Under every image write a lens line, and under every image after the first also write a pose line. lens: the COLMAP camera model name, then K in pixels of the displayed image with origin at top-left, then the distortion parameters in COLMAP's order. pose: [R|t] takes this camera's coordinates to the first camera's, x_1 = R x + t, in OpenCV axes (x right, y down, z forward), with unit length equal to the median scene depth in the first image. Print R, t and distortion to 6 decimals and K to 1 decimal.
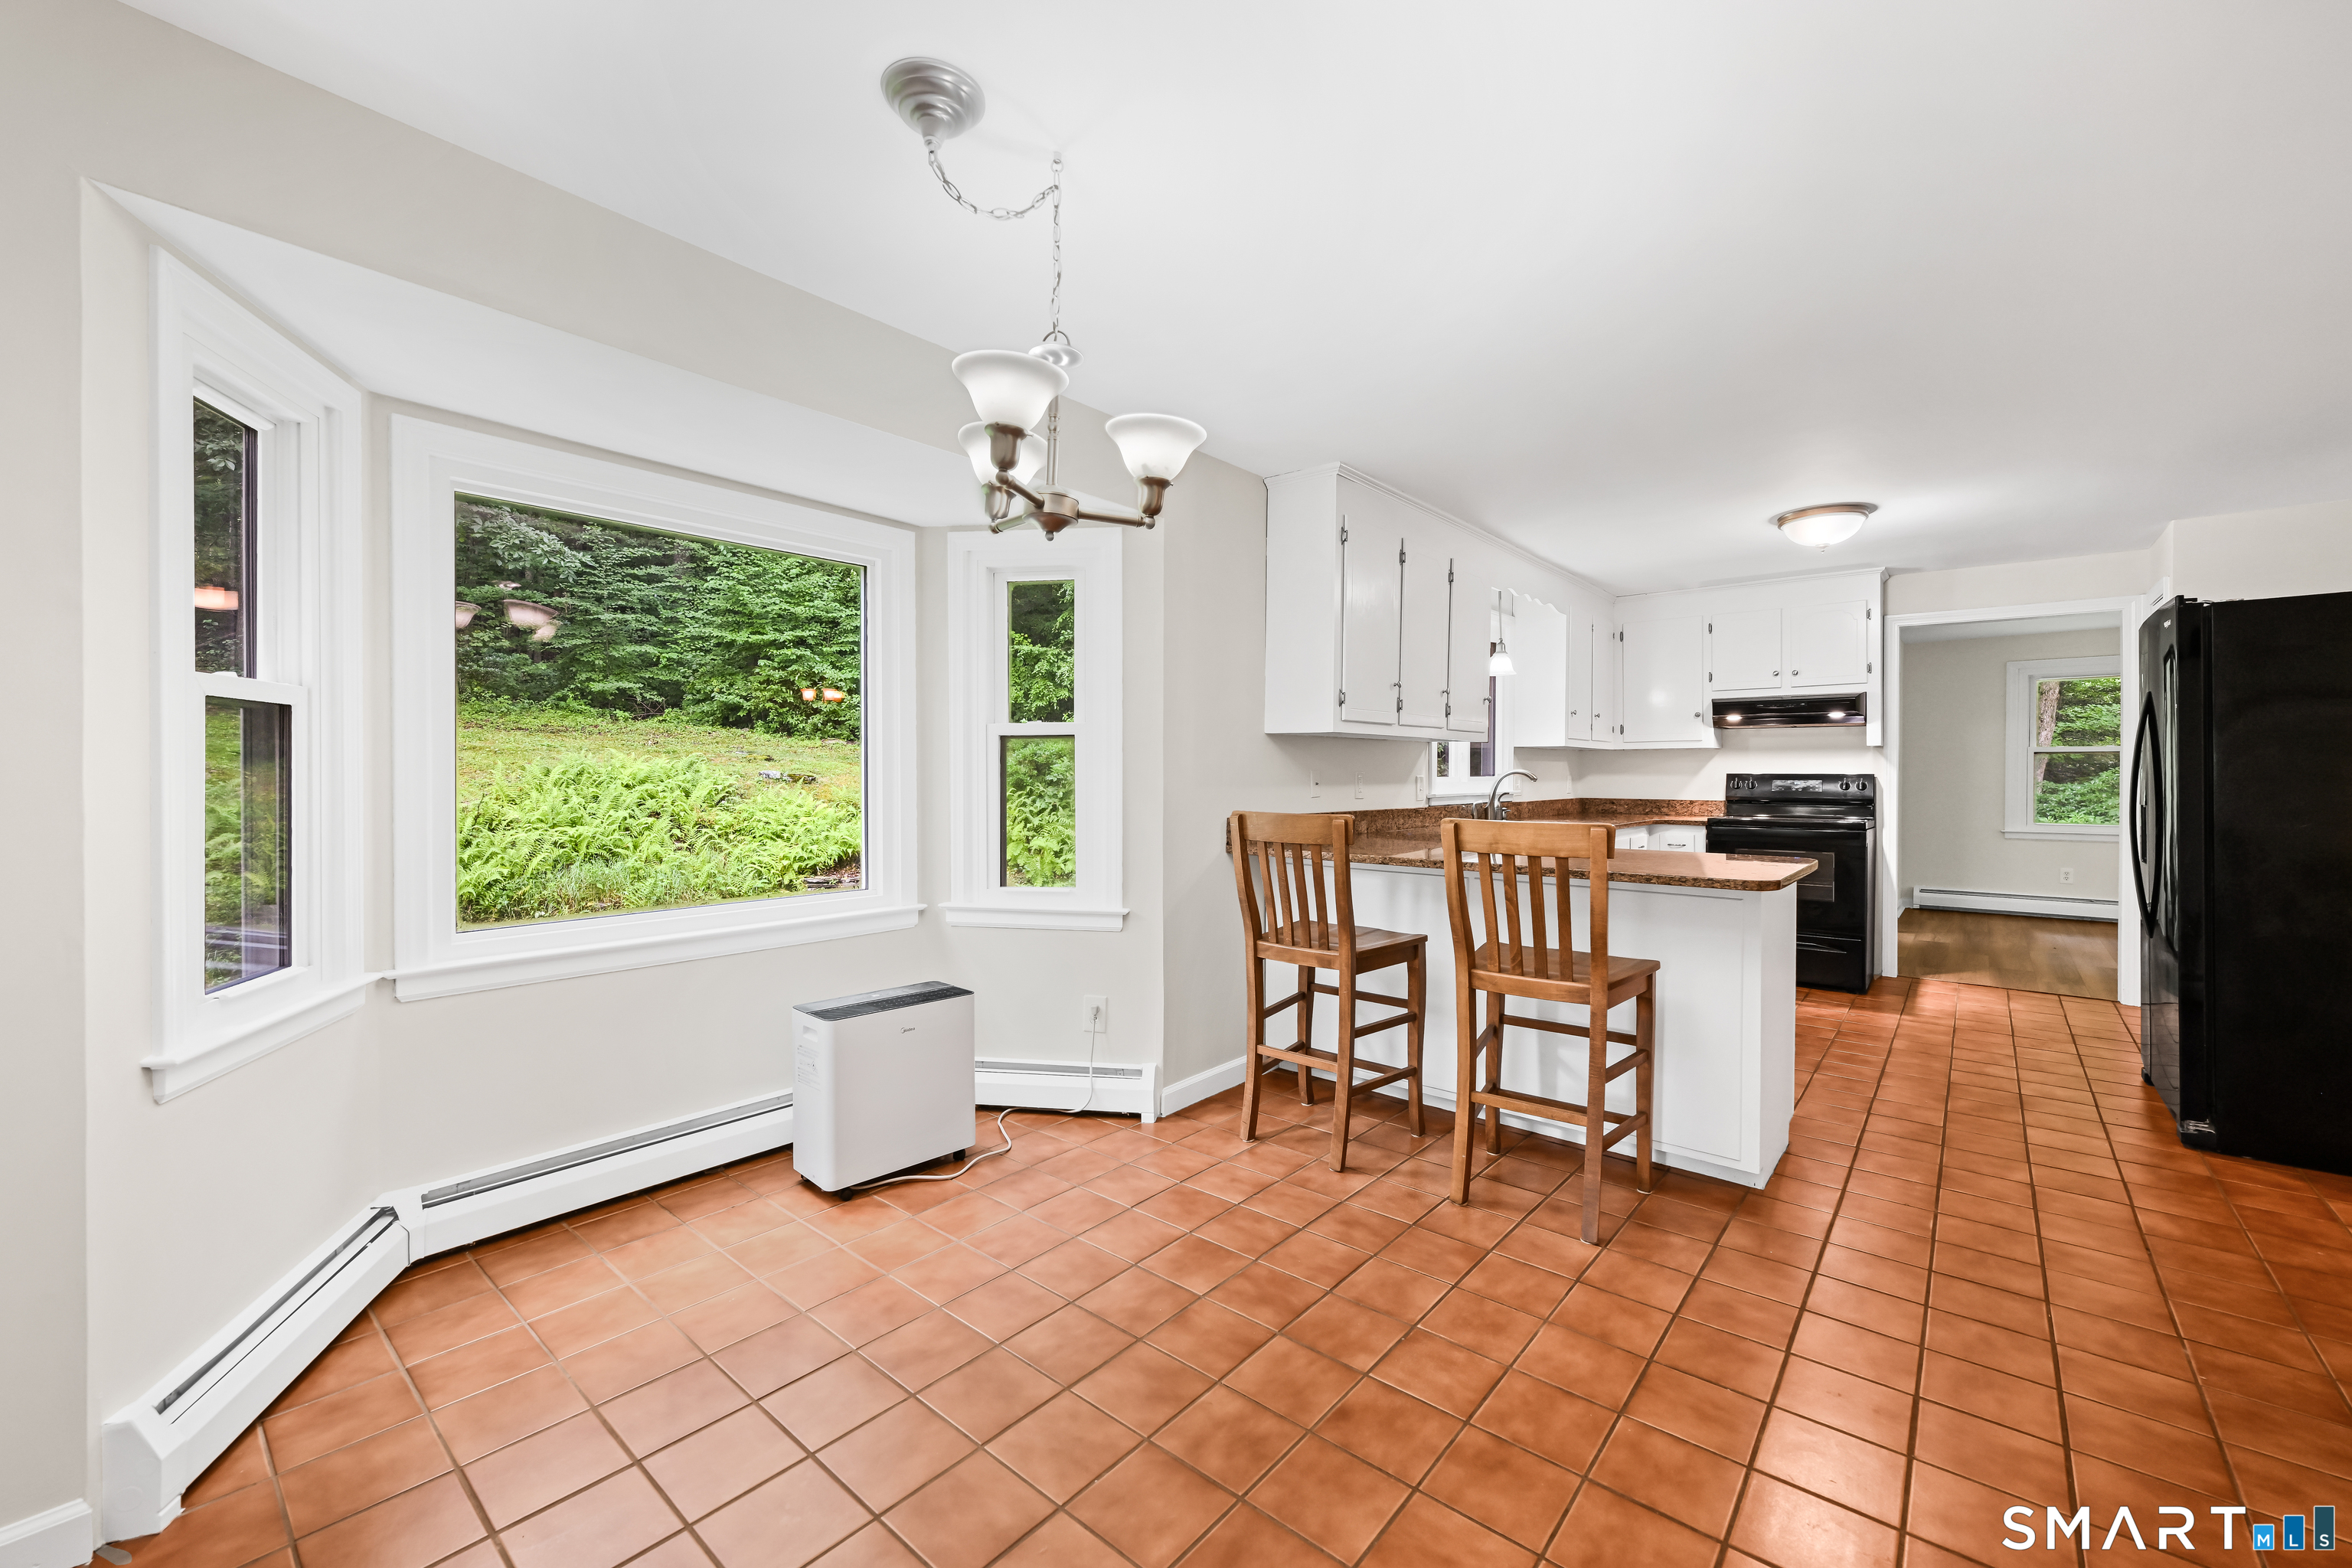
lens RADIAL K [[940.2, 0, 1189.2], [0, 940.2, 778.1], [0, 0, 1]] dist [-0.000332, 0.000562]
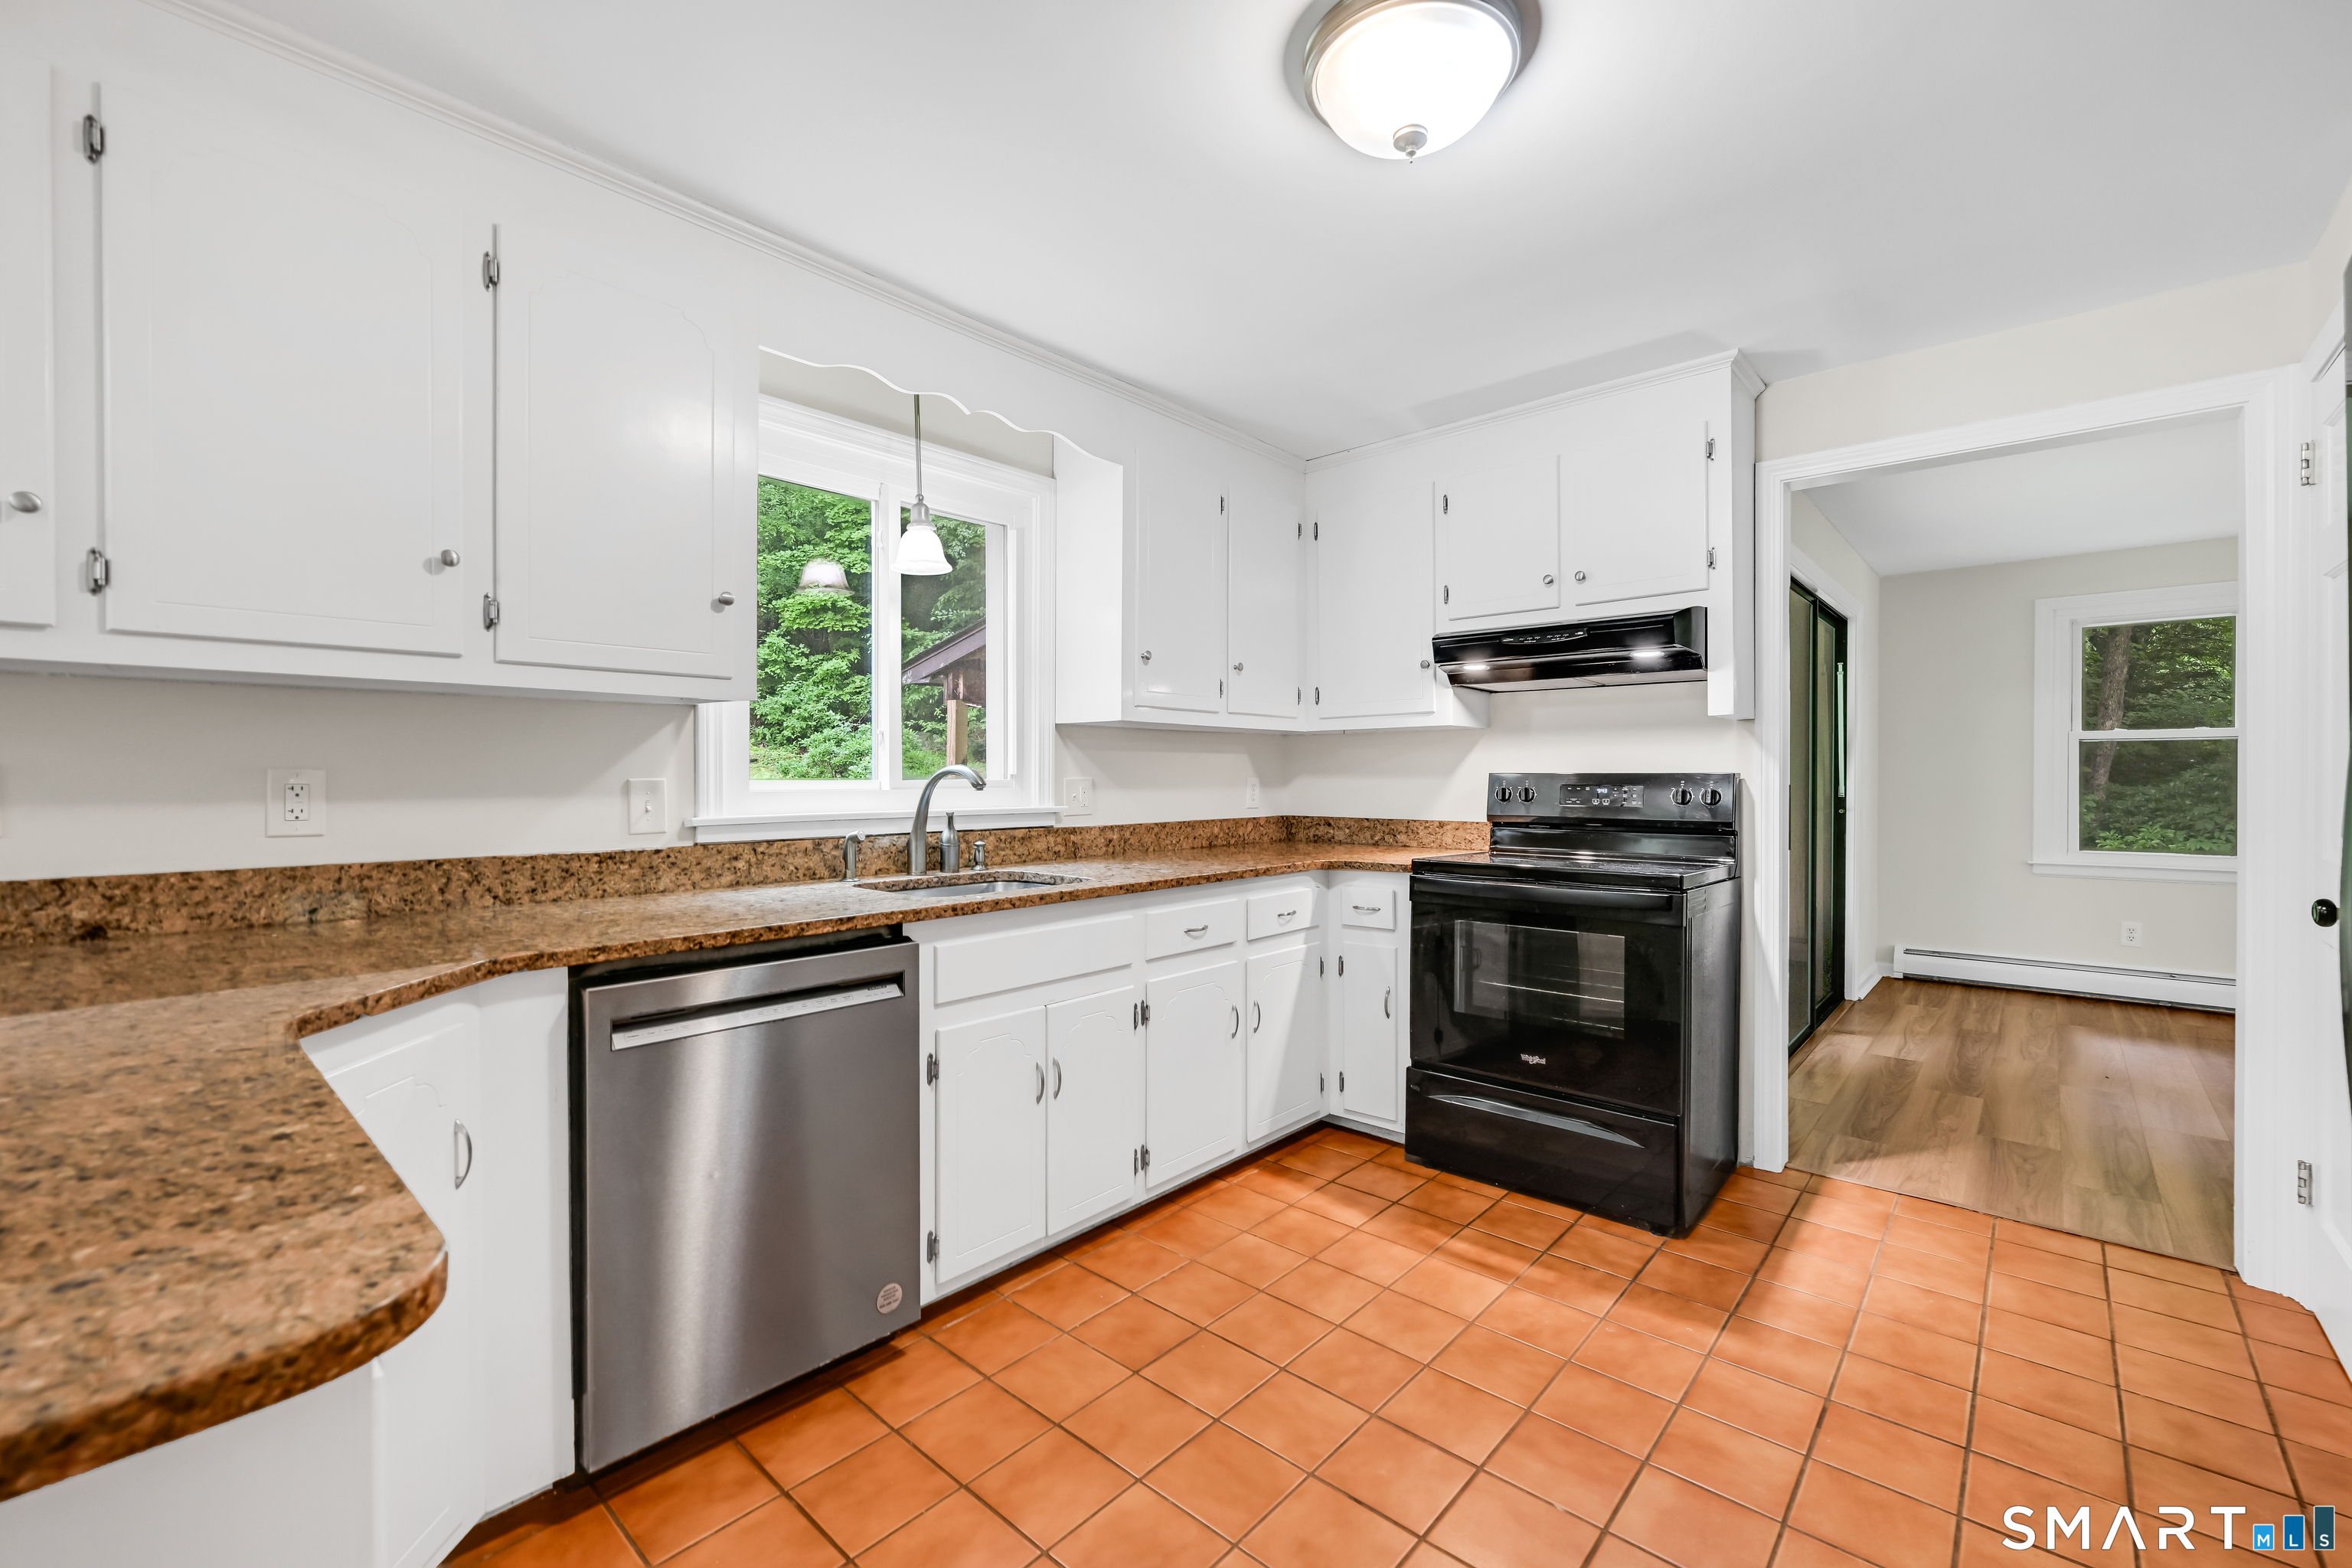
lens RADIAL K [[972.3, 0, 1173.1], [0, 972.3, 779.2], [0, 0, 1]] dist [-0.004466, 0.000094]
pose [[0.999405, -0.000873, -0.034488, 0.438098], [0.000852, 0.999999, -0.000640, -0.001113], [0.034488, 0.000611, 0.999405, 0.459466]]
